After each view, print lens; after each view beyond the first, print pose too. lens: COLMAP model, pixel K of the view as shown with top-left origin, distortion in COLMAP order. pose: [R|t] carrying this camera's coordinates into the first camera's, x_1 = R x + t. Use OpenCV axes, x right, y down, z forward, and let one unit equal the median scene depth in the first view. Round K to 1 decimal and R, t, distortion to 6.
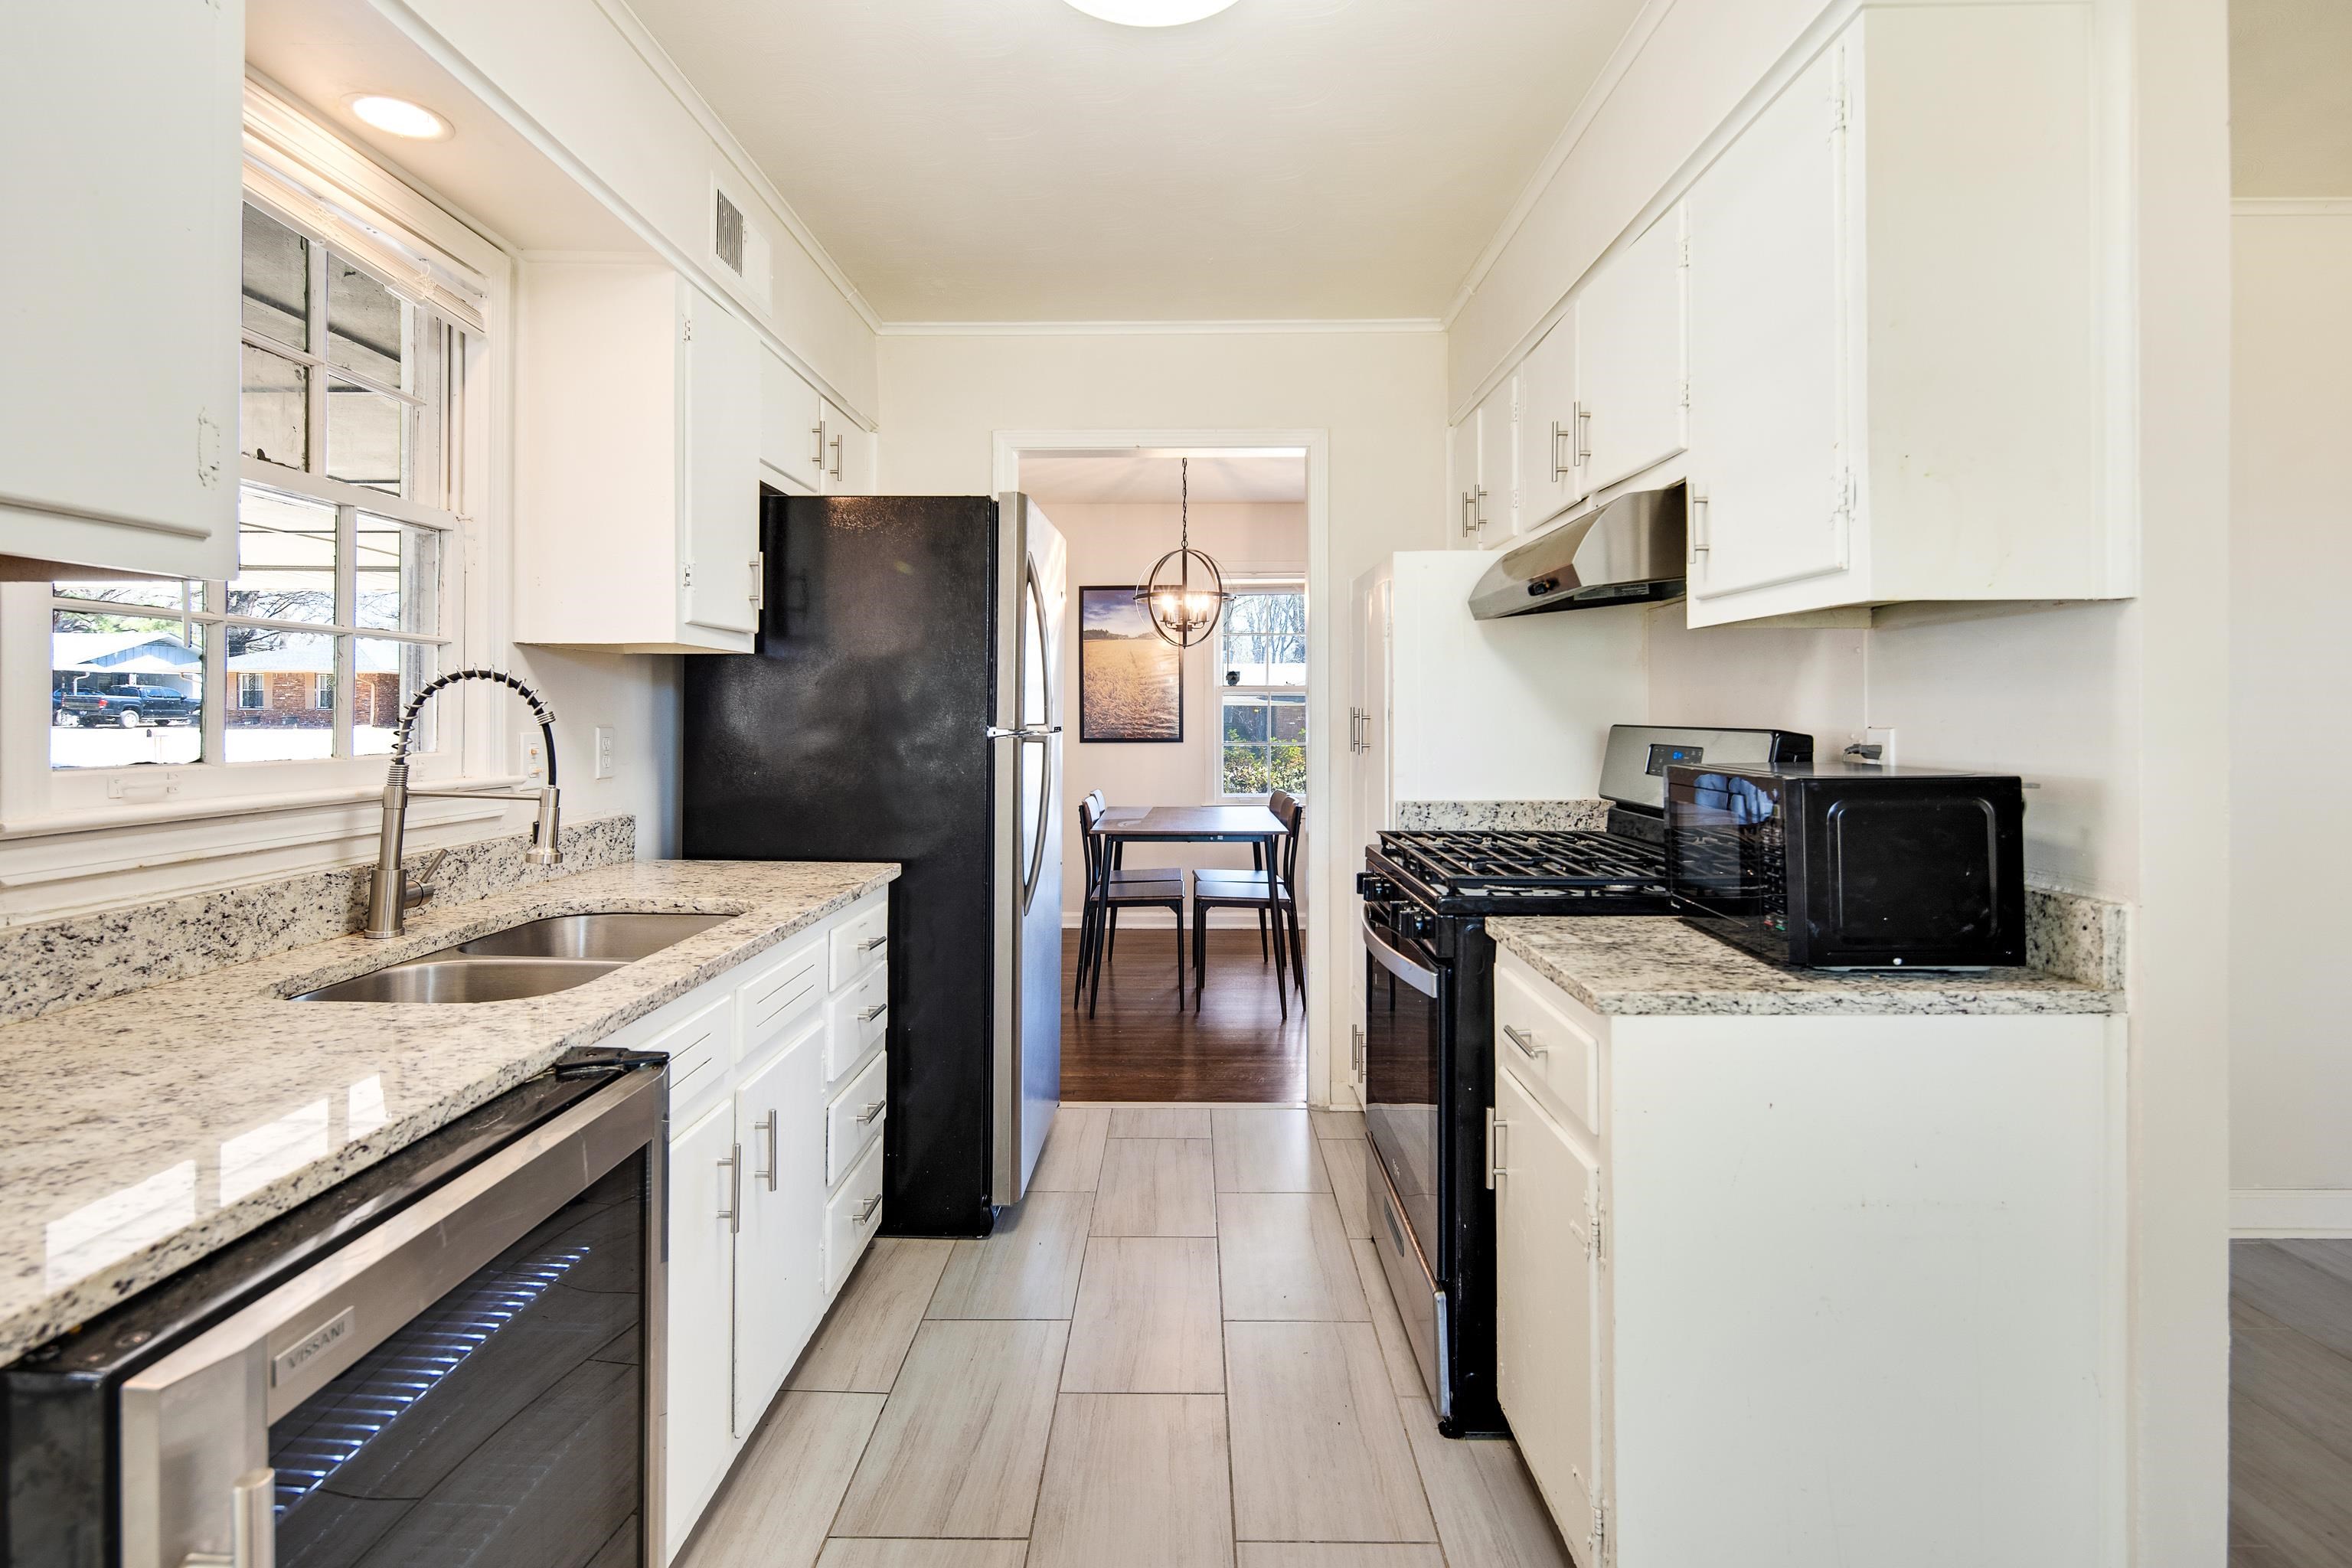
lens RADIAL K [[1140.2, 0, 1169.5], [0, 1140.2, 714.0], [0, 0, 1]] dist [0.000691, -0.001483]
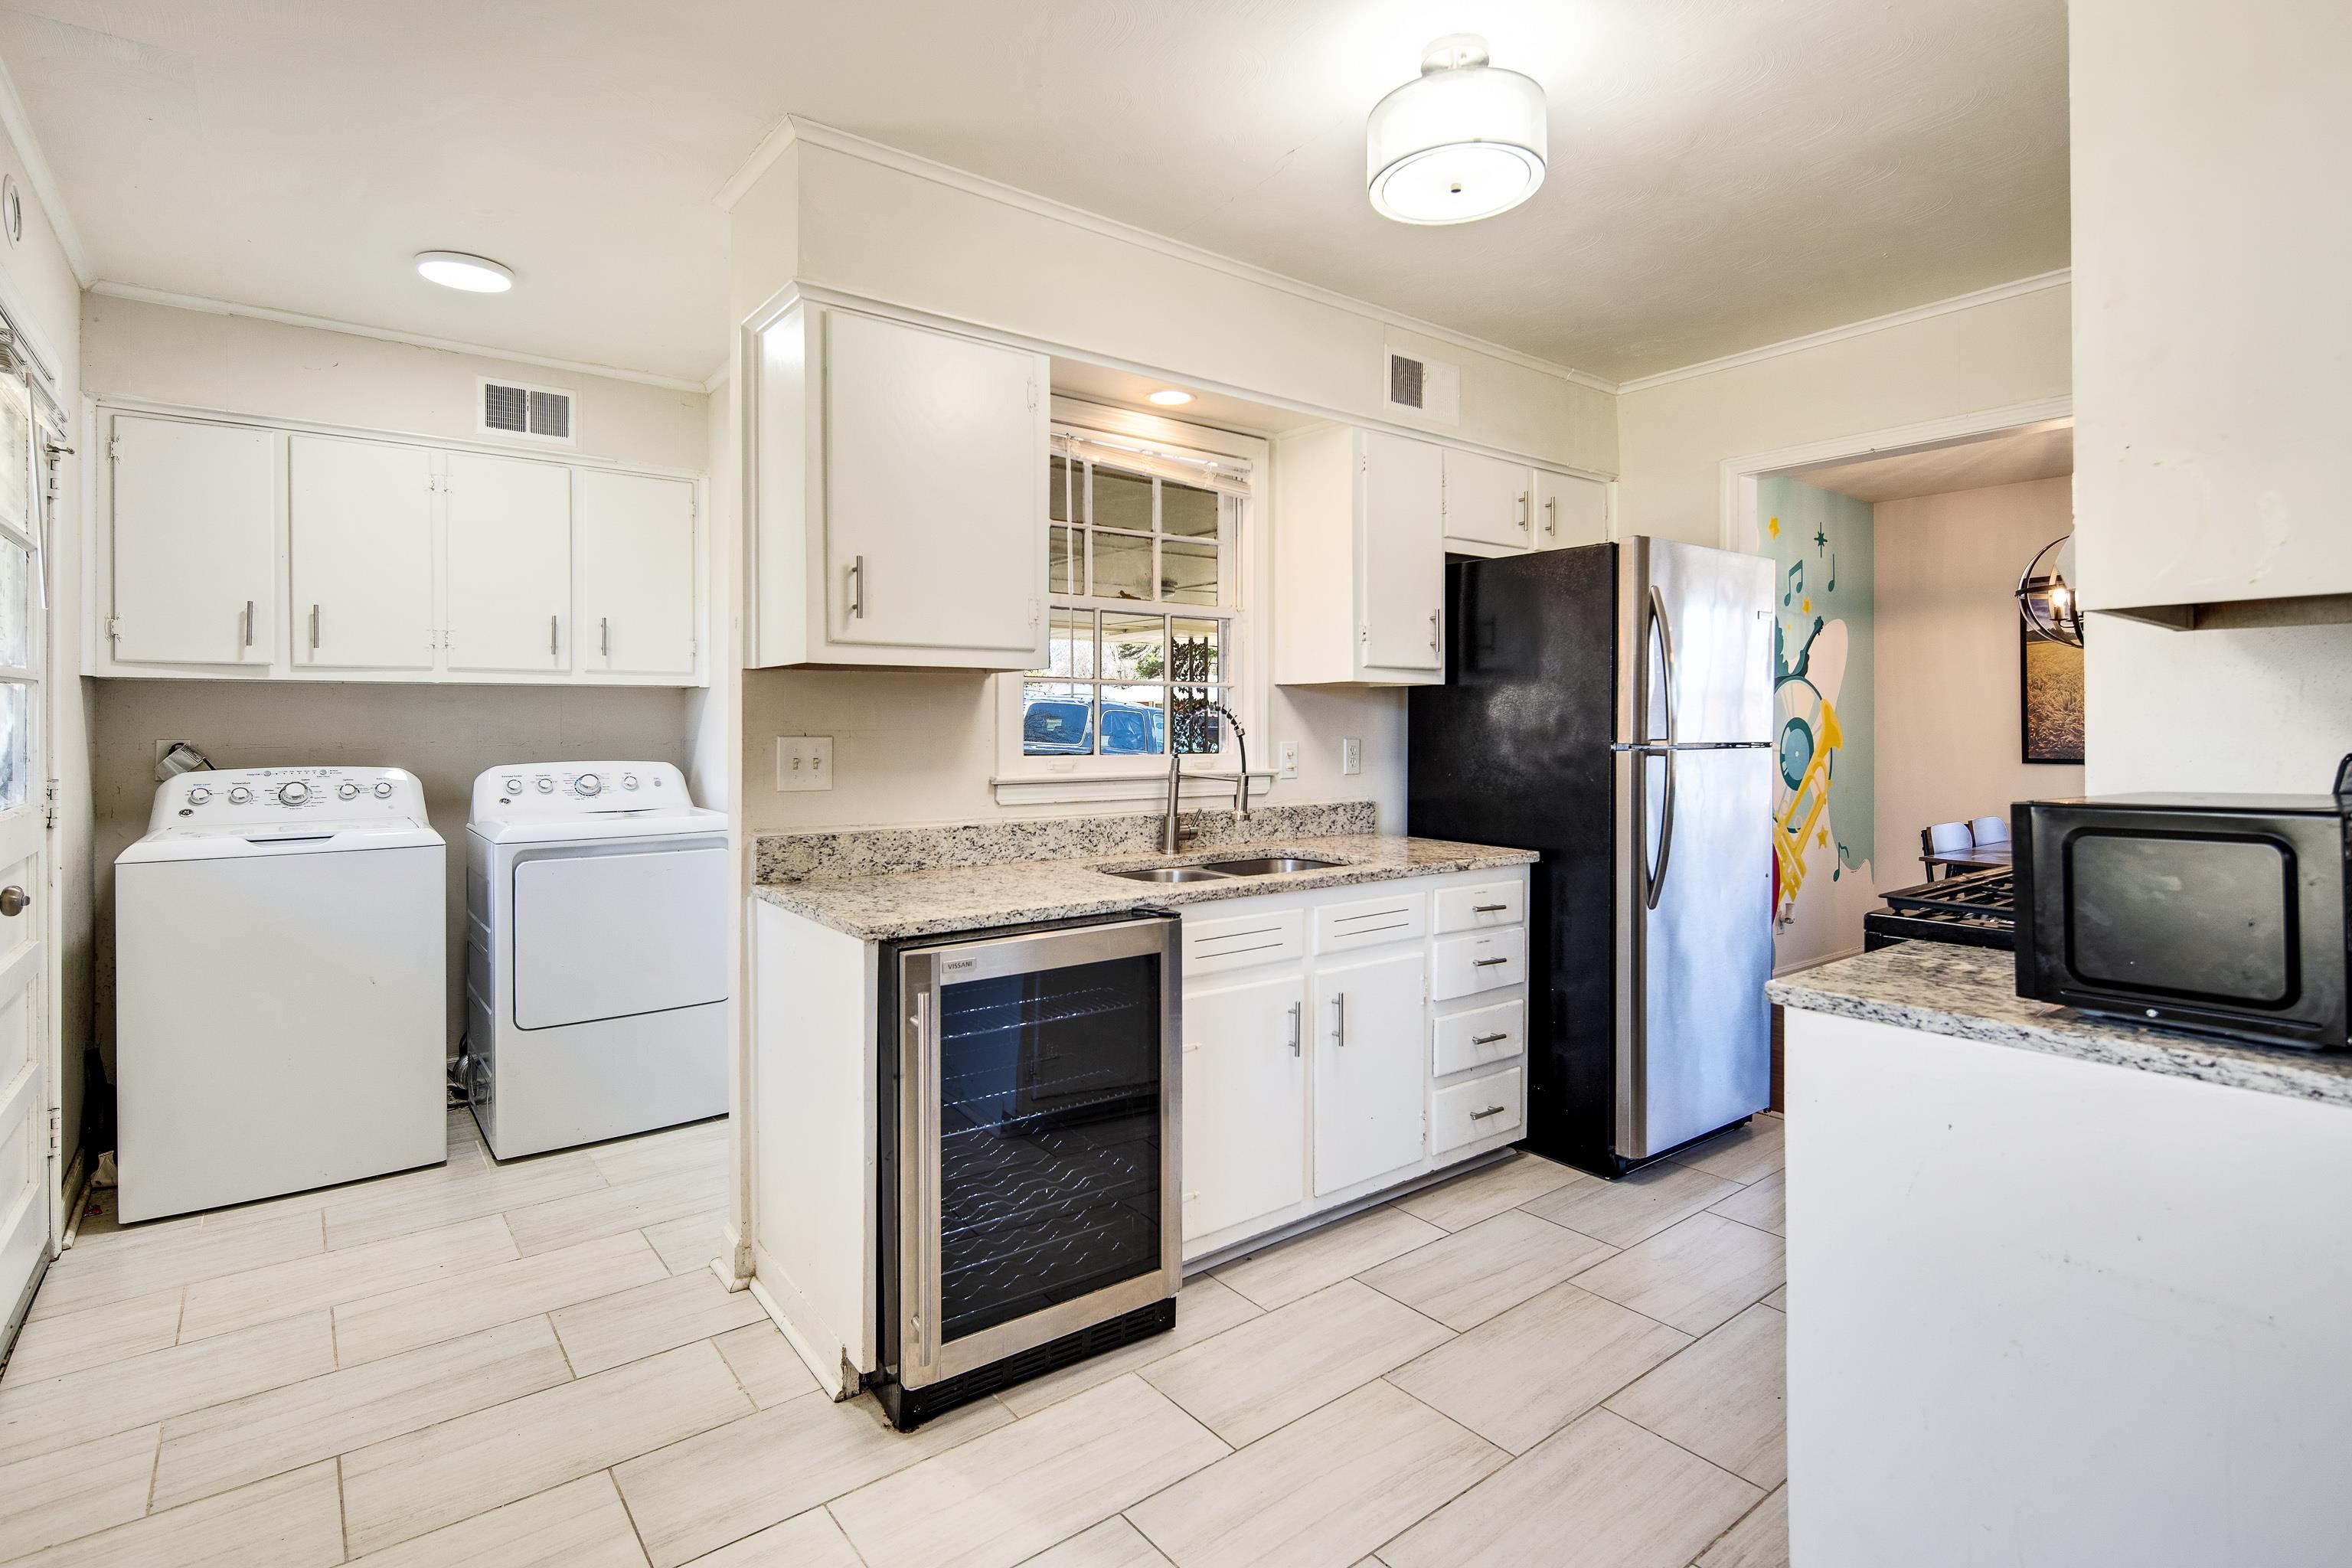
lens RADIAL K [[1140.2, 0, 1151.5], [0, 1140.2, 733.8], [0, 0, 1]] dist [0.000691, -0.001483]
pose [[0.617115, 0.004964, -0.786857, 0.606724], [-0.000722, 0.999983, 0.005743, -0.003885], [0.786873, -0.002975, 0.617108, -0.113950]]
